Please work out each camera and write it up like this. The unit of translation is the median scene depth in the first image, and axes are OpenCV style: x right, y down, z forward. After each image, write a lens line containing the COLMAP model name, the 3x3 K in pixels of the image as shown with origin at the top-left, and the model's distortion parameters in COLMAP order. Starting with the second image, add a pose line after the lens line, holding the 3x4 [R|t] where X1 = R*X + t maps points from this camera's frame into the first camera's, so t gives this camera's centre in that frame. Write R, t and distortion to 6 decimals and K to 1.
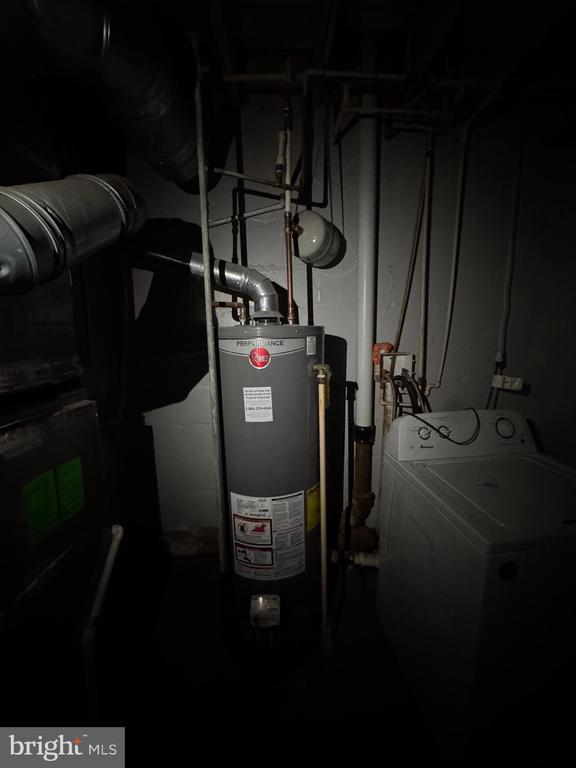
lens RADIAL K [[306.9, 0, 284.8], [0, 306.9, 387.7], [0, 0, 1]] dist [-0.002953, -0.000741]
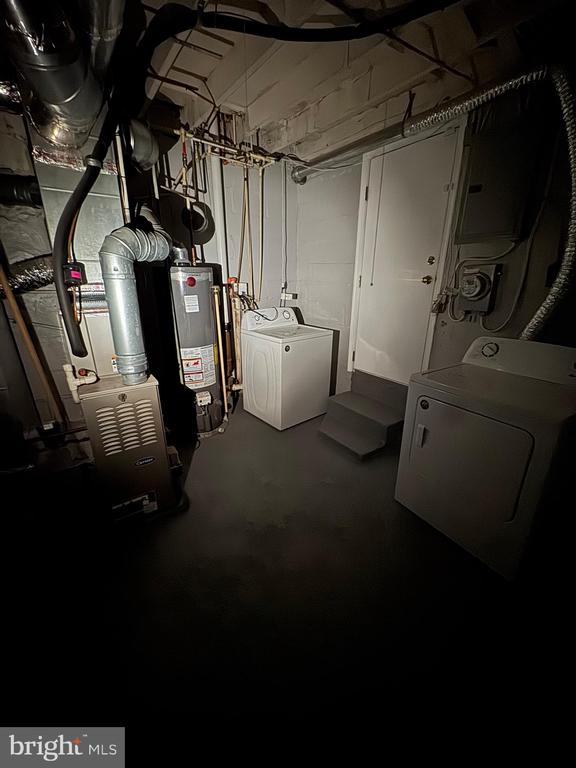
lens RADIAL K [[306.9, 0, 291.5], [0, 306.9, 380.2], [0, 0, 1]] dist [-0.002953, -0.000741]
pose [[0.825254, -0.166241, 0.539741, -0.703201], [0.076154, 0.979723, 0.185319, 0.215423], [-0.559604, -0.111832, 0.821180, -1.170232]]
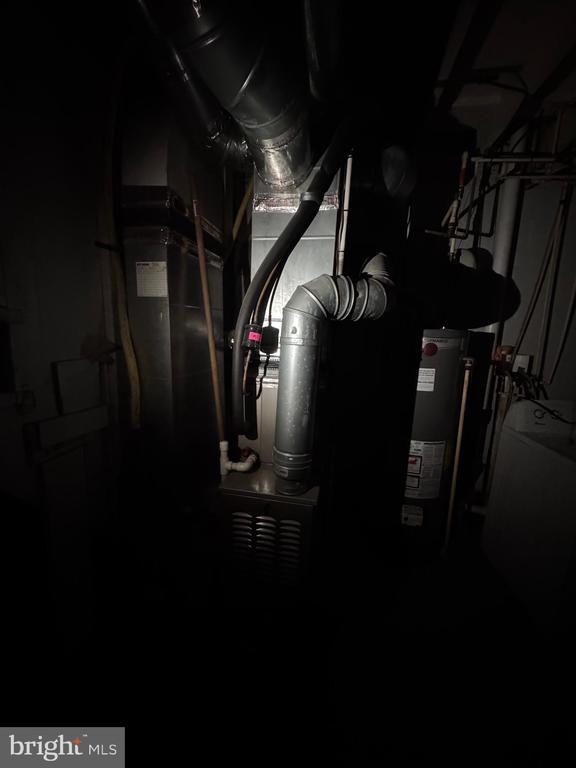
lens RADIAL K [[306.9, 0, 289.6], [0, 306.9, 382.0], [0, 0, 1]] dist [-0.002953, -0.000741]
pose [[0.975764, 0.088453, -0.200154, -0.393893], [-0.086885, 0.996080, 0.016620, 0.088554], [0.200839, 0.001173, 0.979623, -0.593082]]
